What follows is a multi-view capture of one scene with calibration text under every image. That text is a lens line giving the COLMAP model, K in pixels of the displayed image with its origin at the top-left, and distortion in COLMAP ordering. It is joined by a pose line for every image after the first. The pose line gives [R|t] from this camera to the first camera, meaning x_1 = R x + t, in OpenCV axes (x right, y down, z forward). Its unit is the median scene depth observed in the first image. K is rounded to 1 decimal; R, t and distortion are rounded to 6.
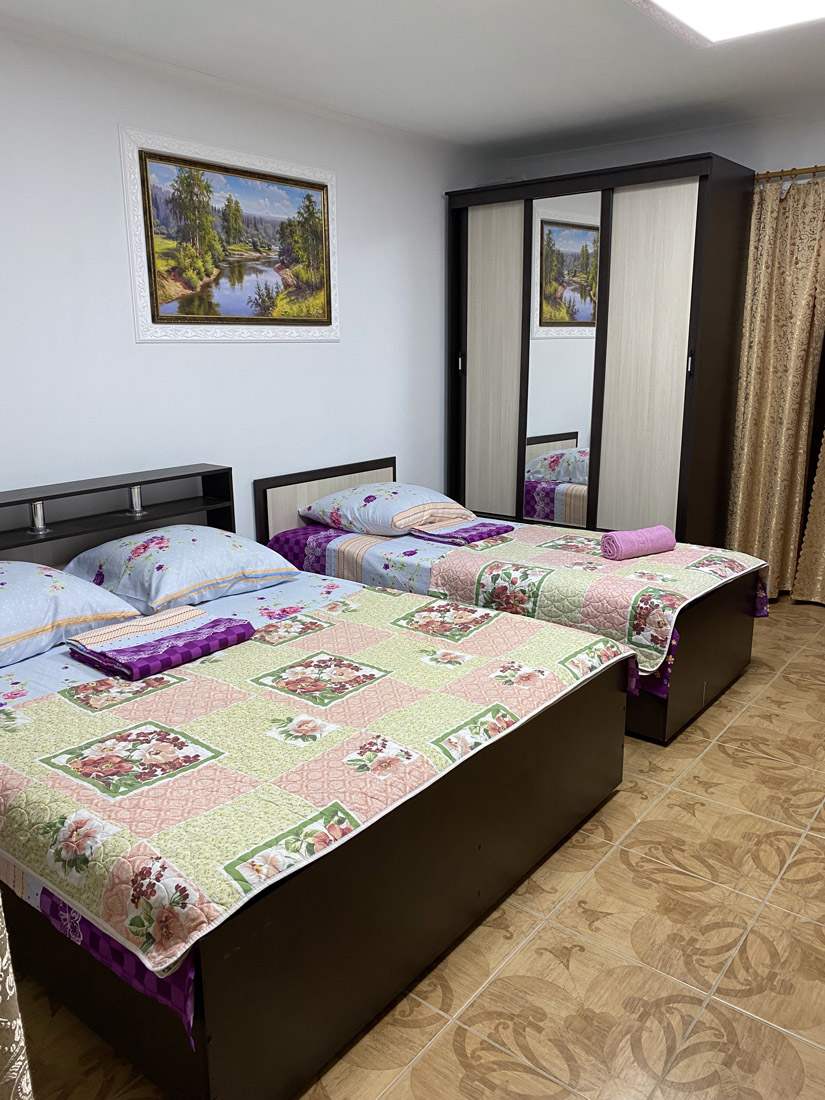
lens RADIAL K [[836.5, 0, 403.1], [0, 836.5, 544.8], [0, 0, 1]] dist [0.057243, -0.069339]
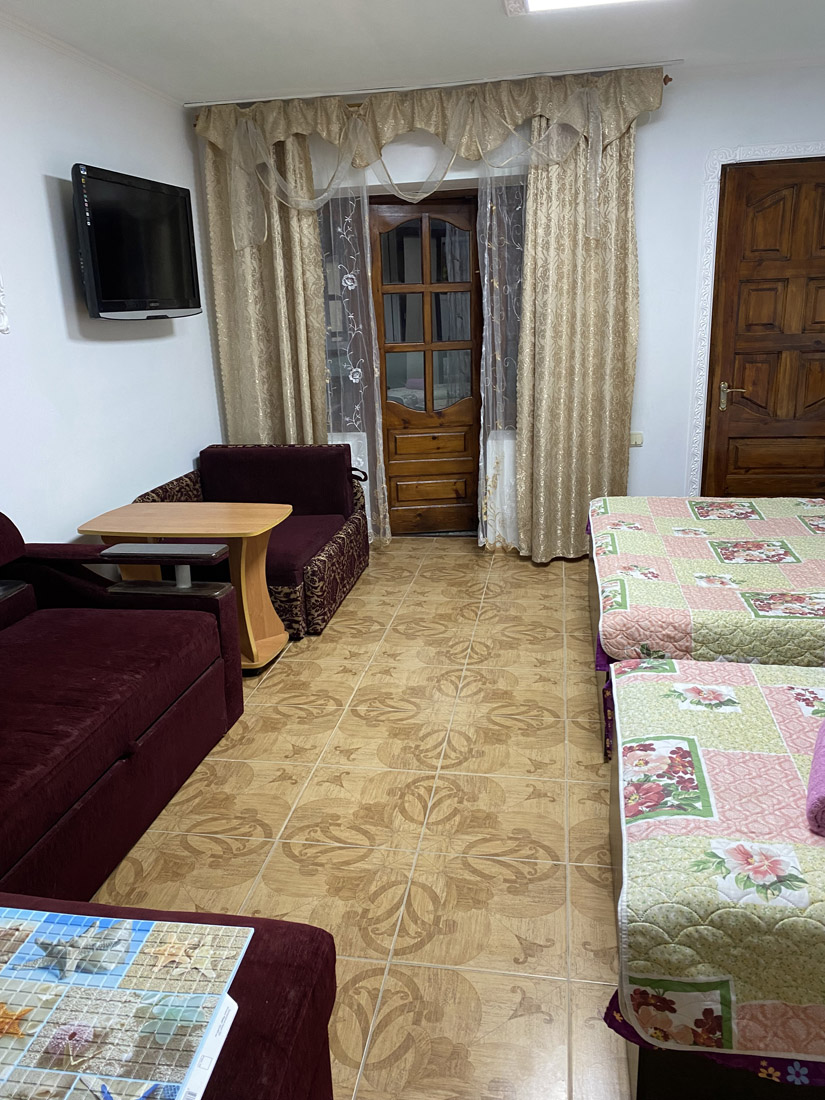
lens RADIAL K [[836.5, 0, 403.1], [0, 836.5, 544.8], [0, 0, 1]] dist [0.057243, -0.069339]
pose [[-0.878332, 0.171693, -0.446154, 0.677078], [-0.070039, 0.876991, 0.475374, -0.308641], [0.472892, 0.448785, -0.758265, 1.190886]]
